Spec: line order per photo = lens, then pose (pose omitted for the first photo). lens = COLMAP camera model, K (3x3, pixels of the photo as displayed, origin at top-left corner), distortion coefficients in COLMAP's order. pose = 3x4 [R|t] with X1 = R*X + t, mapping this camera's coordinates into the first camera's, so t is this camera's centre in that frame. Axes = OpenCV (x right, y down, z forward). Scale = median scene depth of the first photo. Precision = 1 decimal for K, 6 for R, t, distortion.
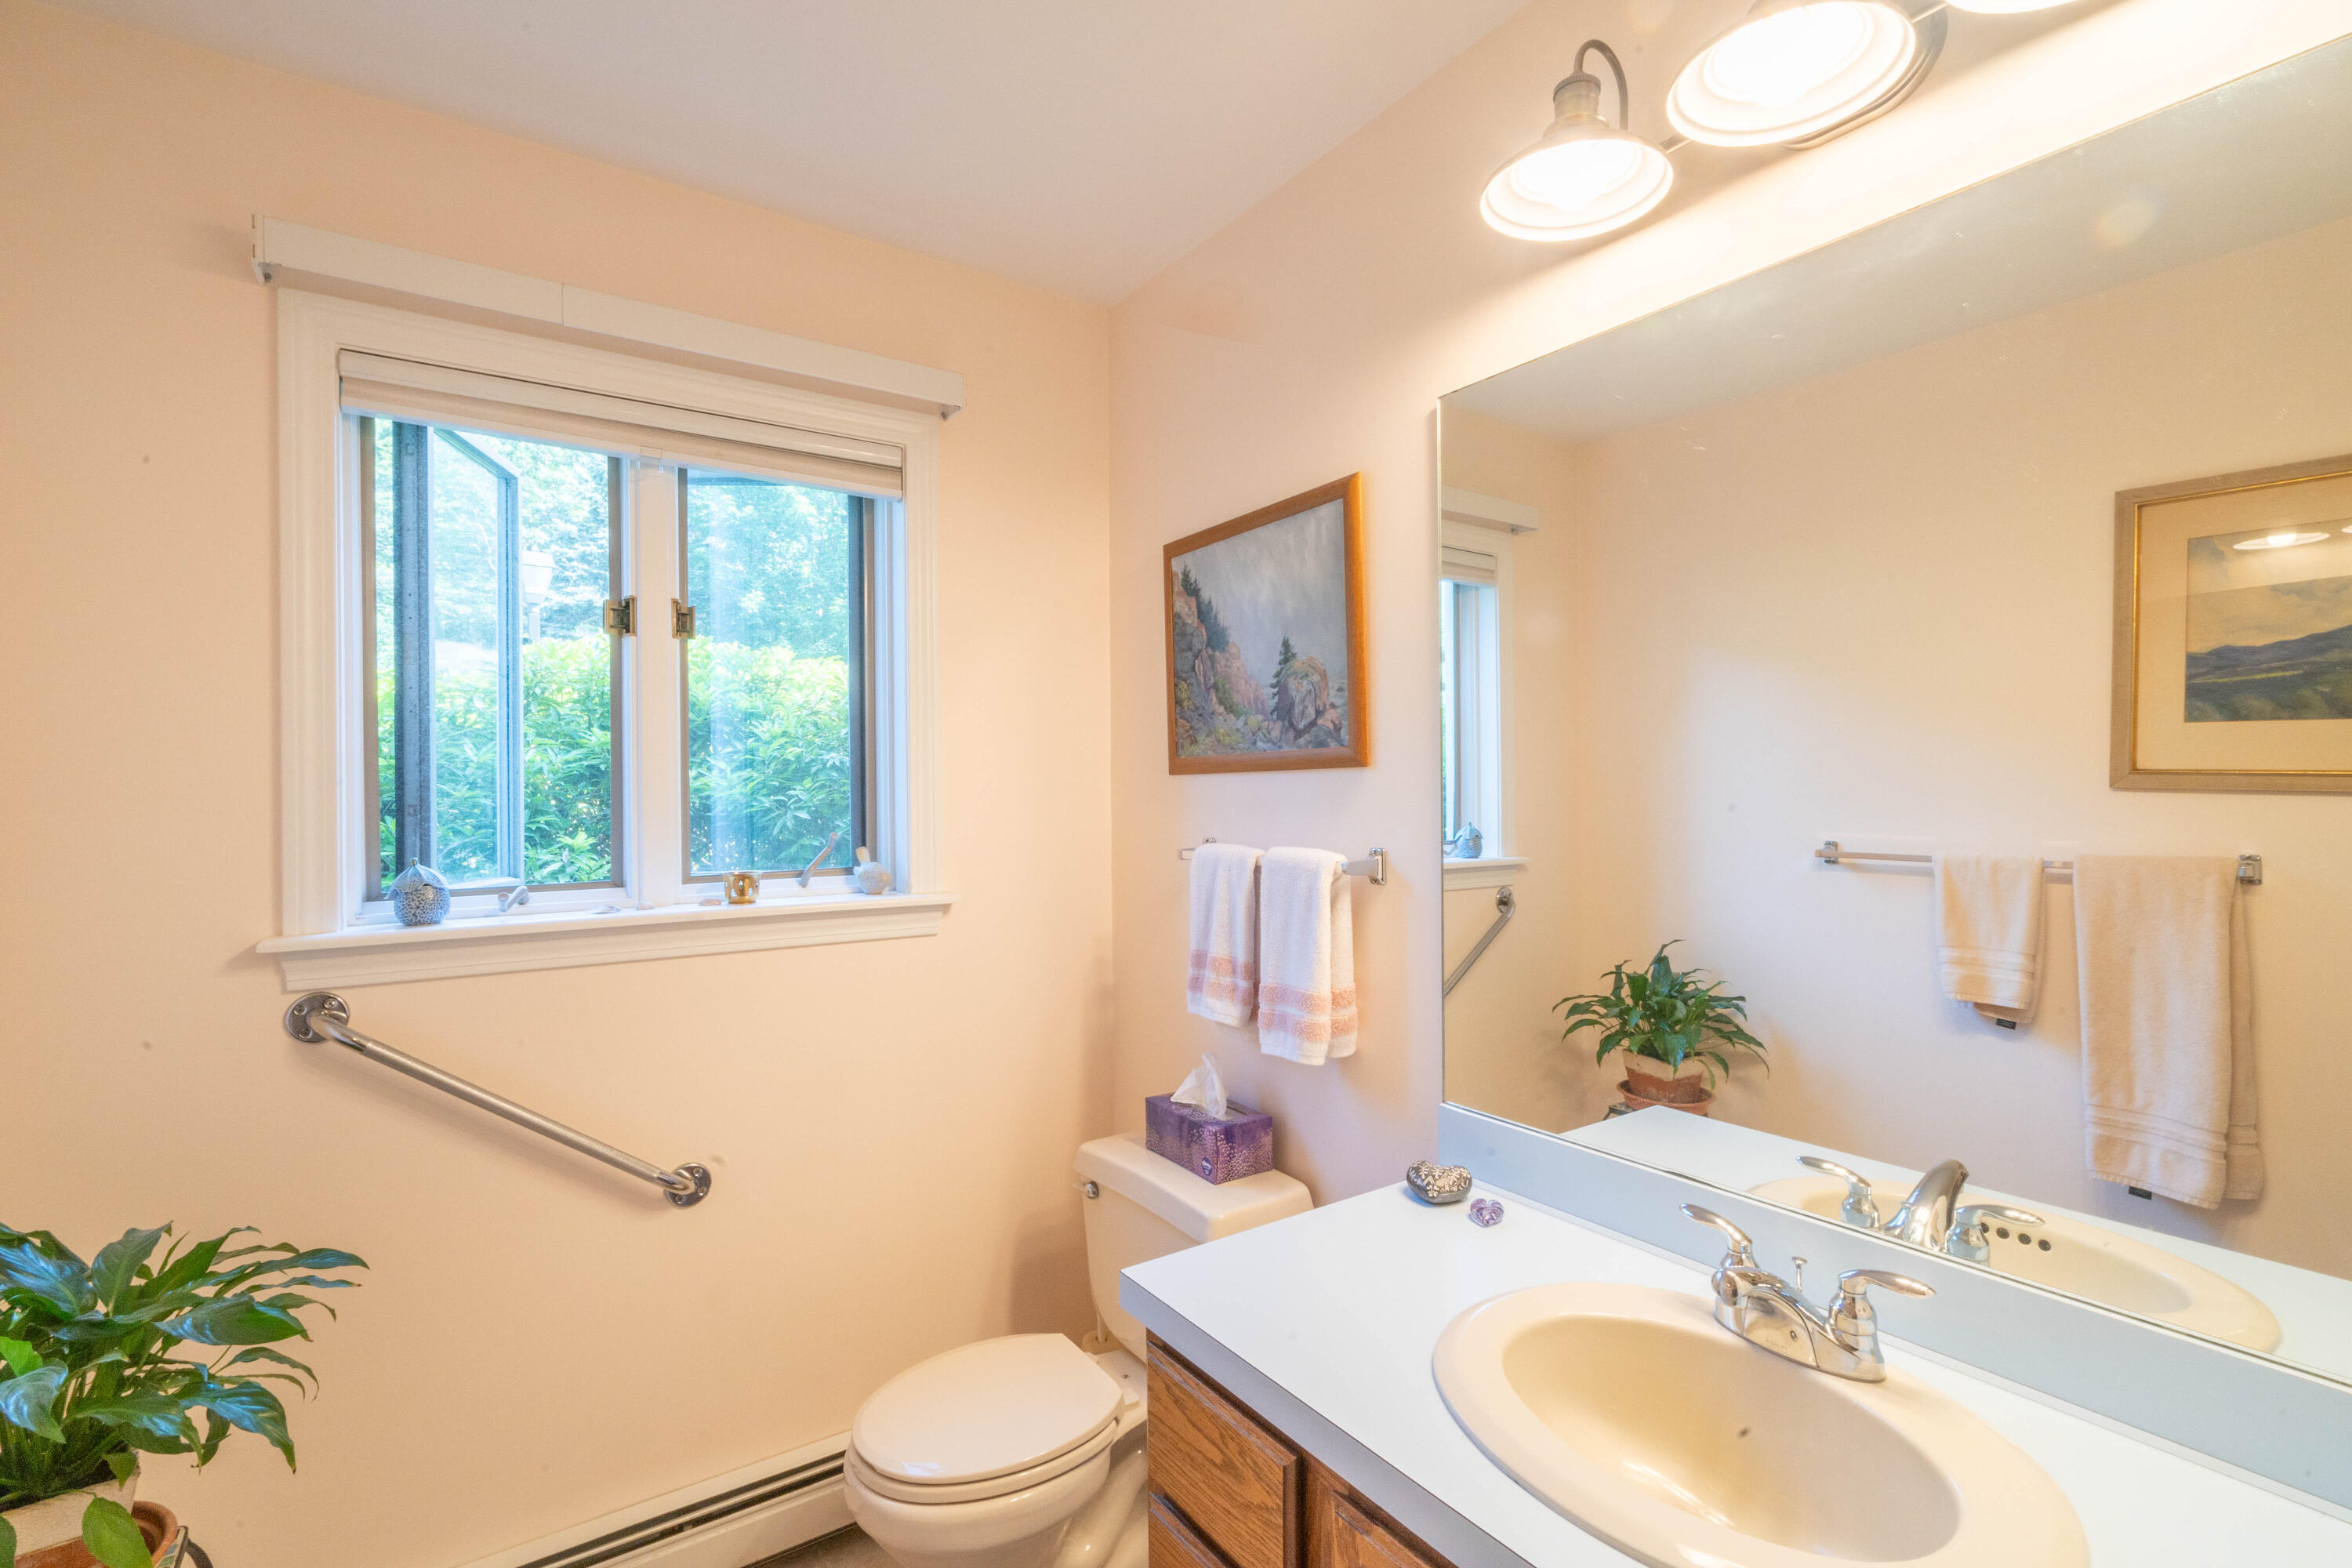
lens RADIAL K [[1076.4, 0, 1186.1], [0, 1076.4, 789.6], [0, 0, 1]] dist [-0.008129, 0.002636]
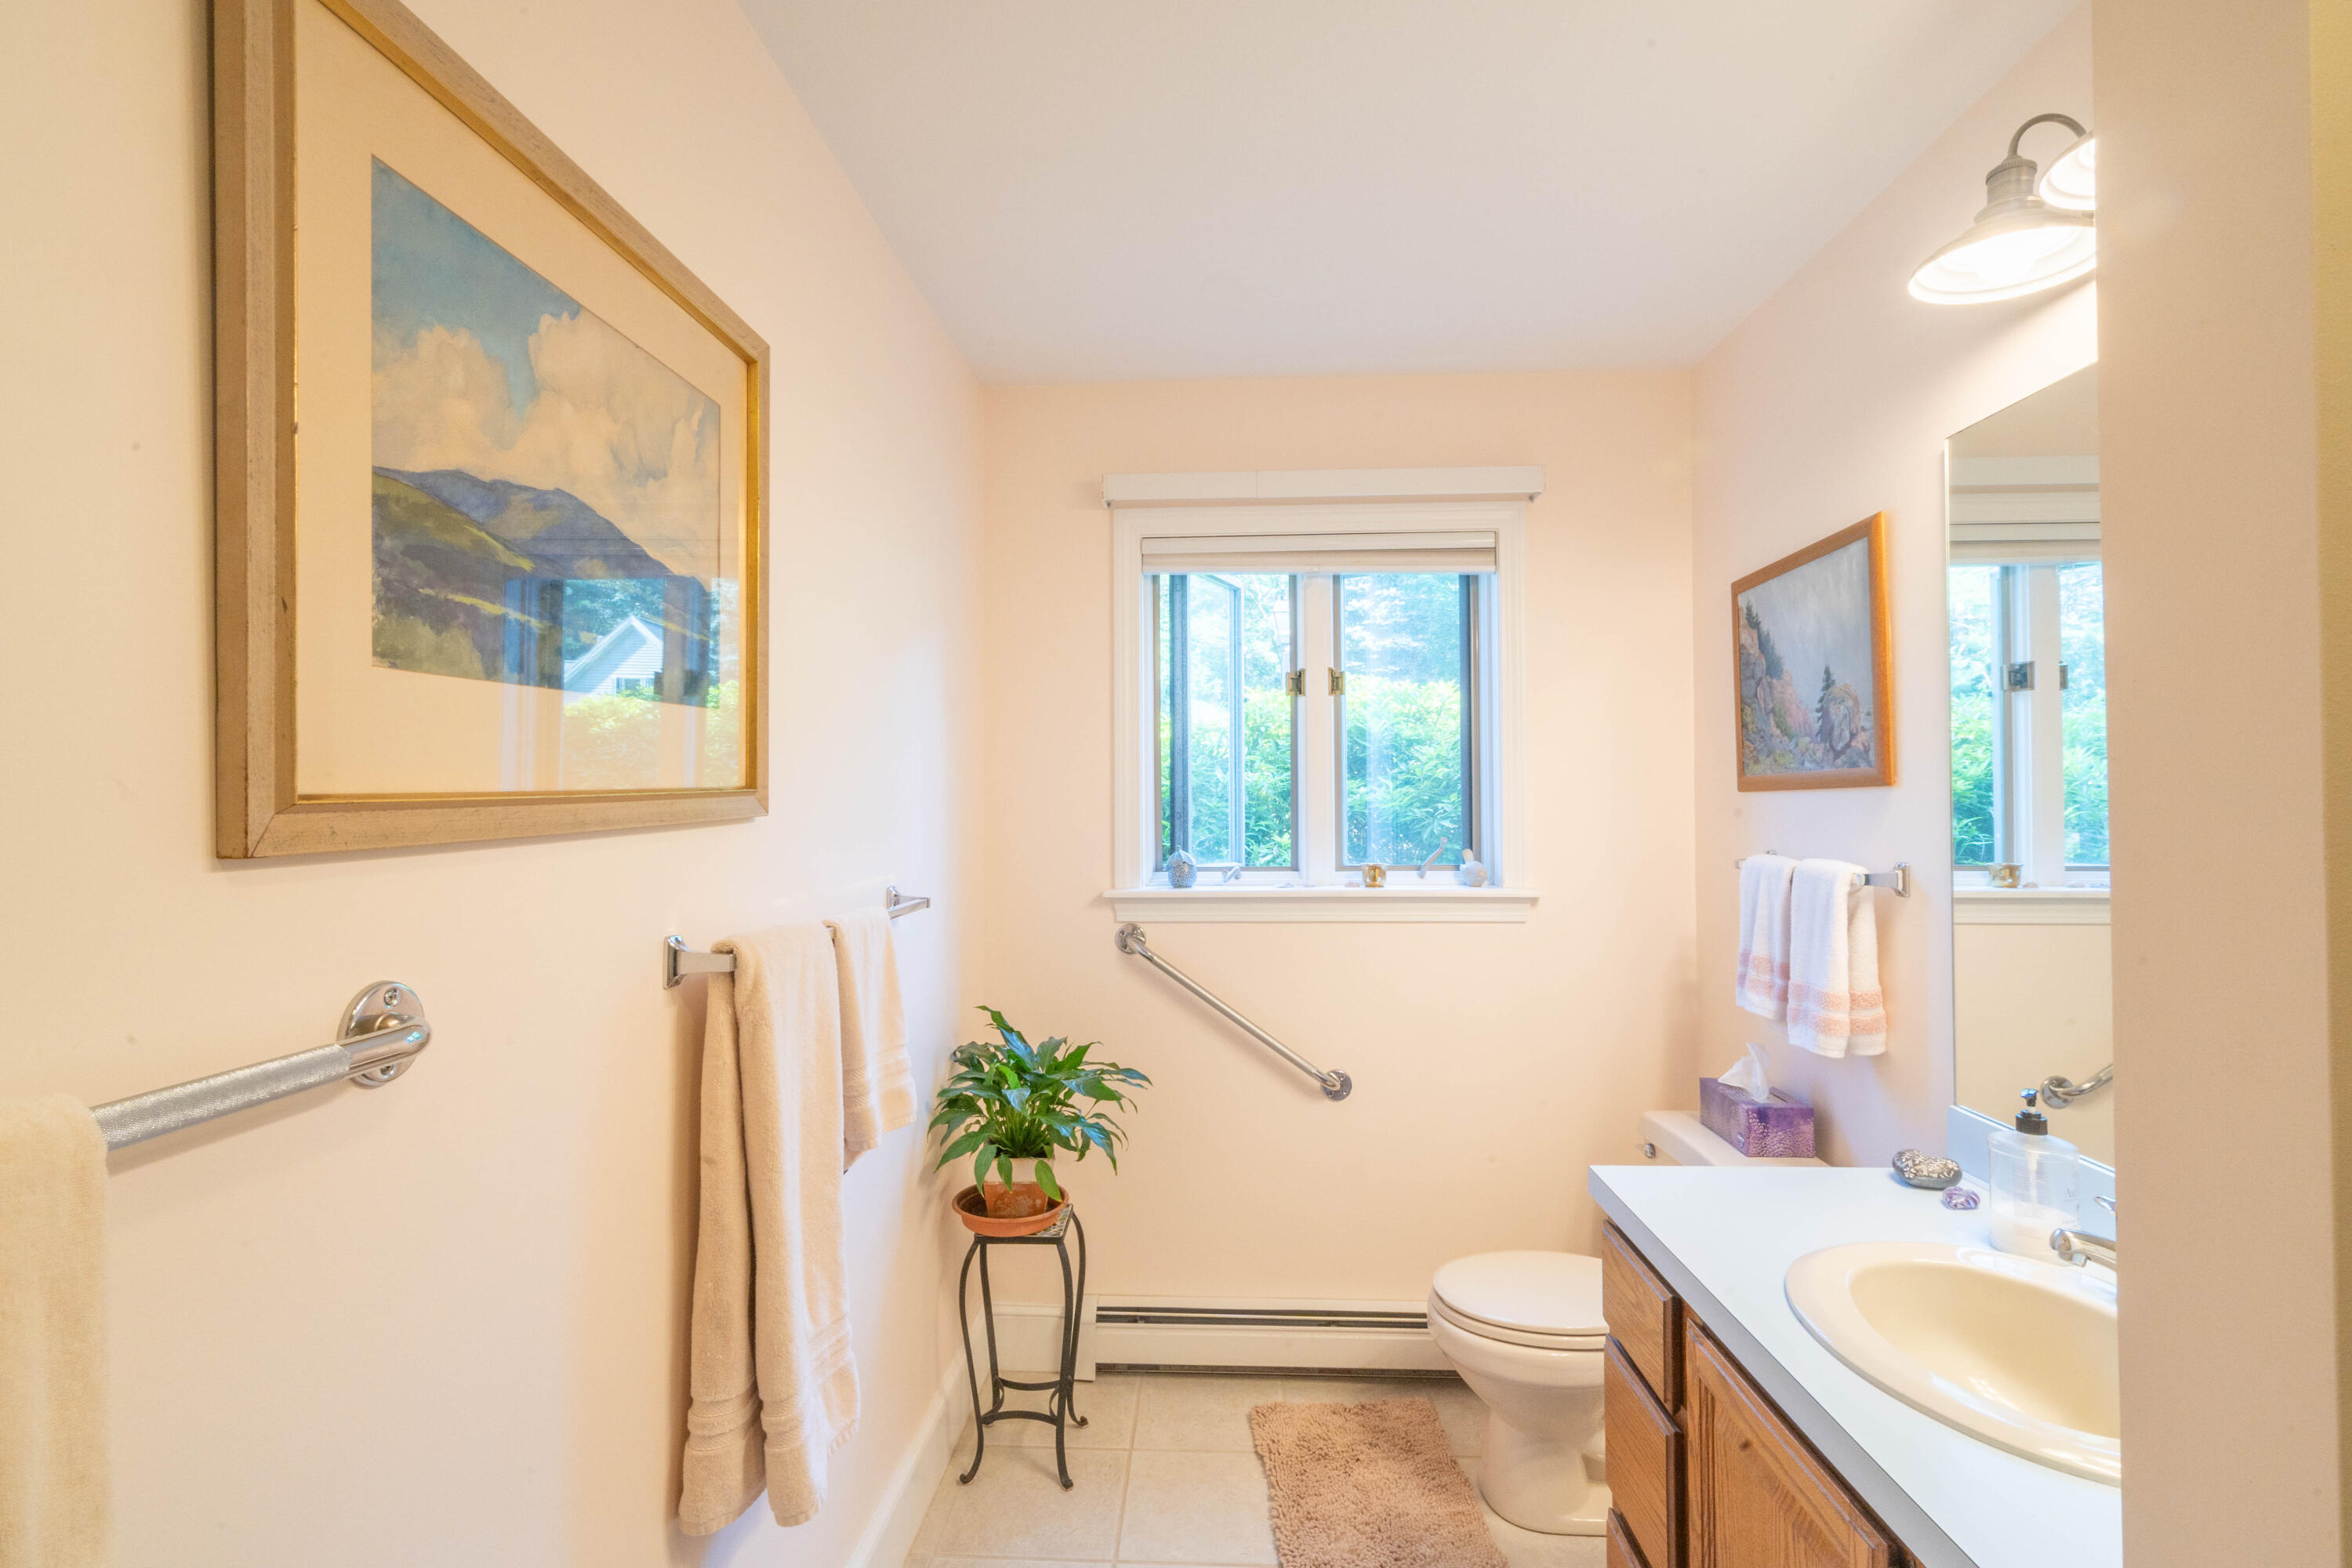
lens RADIAL K [[1076.4, 0, 1174.1], [0, 1076.4, 789.2], [0, 0, 1]] dist [-0.008129, 0.002636]
pose [[0.794208, -0.003030, -0.607638, 0.233798], [-0.003125, 0.999954, -0.009071, -0.005589], [0.607637, 0.009103, 0.794162, -0.260938]]
